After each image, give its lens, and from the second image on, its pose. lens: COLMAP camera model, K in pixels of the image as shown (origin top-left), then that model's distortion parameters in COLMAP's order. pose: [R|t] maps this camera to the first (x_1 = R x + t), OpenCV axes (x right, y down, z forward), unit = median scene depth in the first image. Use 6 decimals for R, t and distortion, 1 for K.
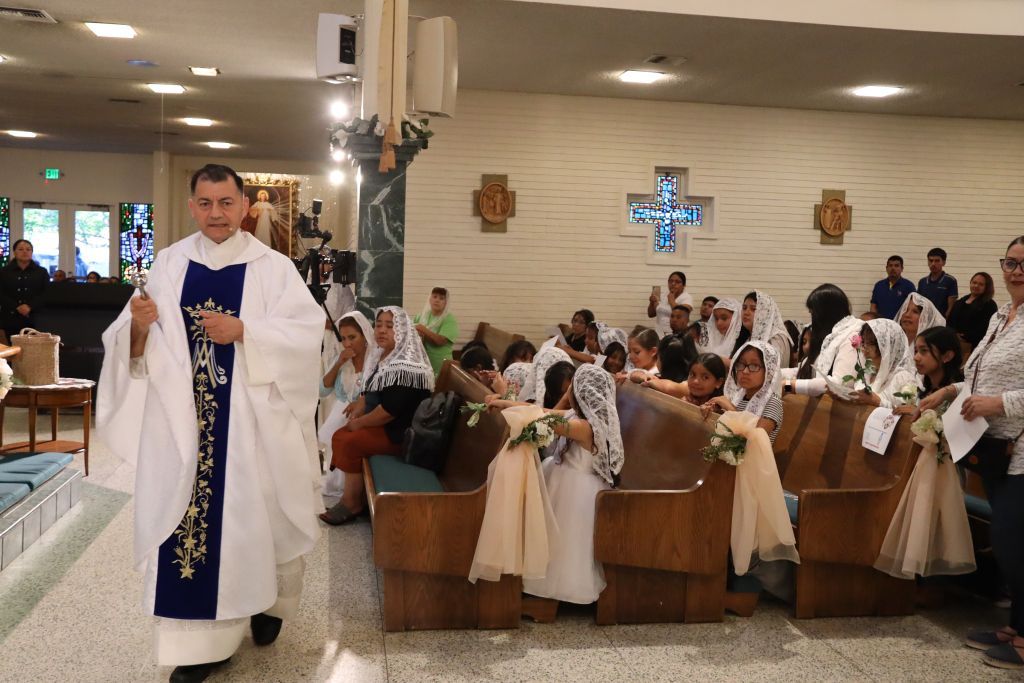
lens RADIAL K [[1046.1, 0, 513.0], [0, 1046.1, 335.3], [0, 0, 1]] dist [-0.018647, 0.000000]
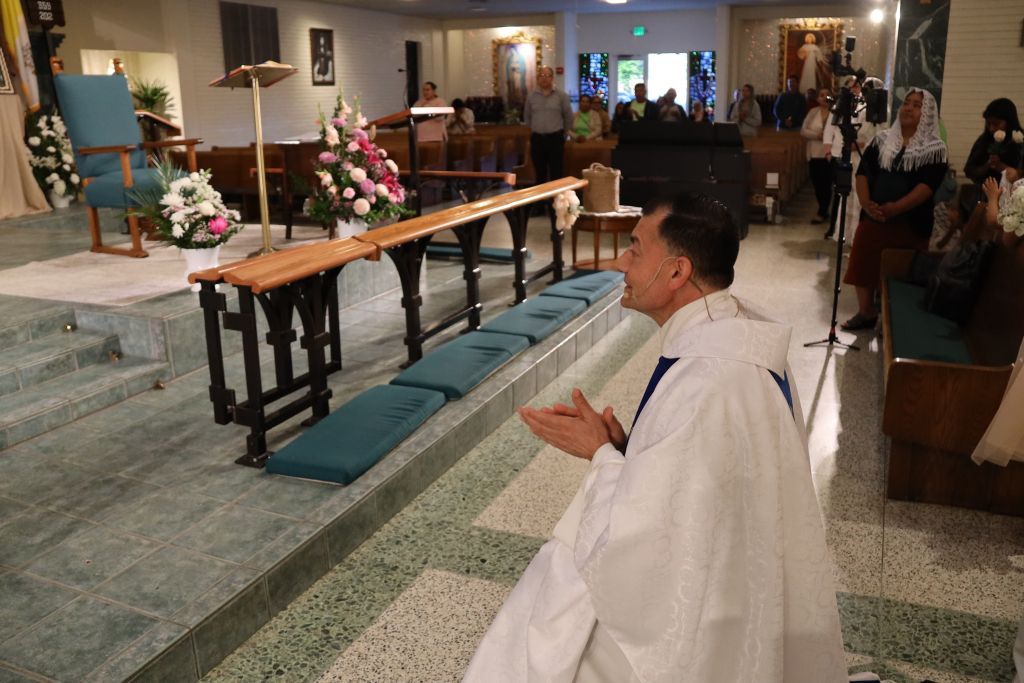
lens RADIAL K [[856.4, 0, 510.7], [0, 856.4, 358.8], [0, 0, 1]] dist [-0.183652, 0.142492]
pose [[0.842188, 0.113949, -0.527006, -0.015760], [0.011086, 0.973547, 0.228216, -0.012070], [0.539071, -0.198043, 0.818646, 0.122114]]
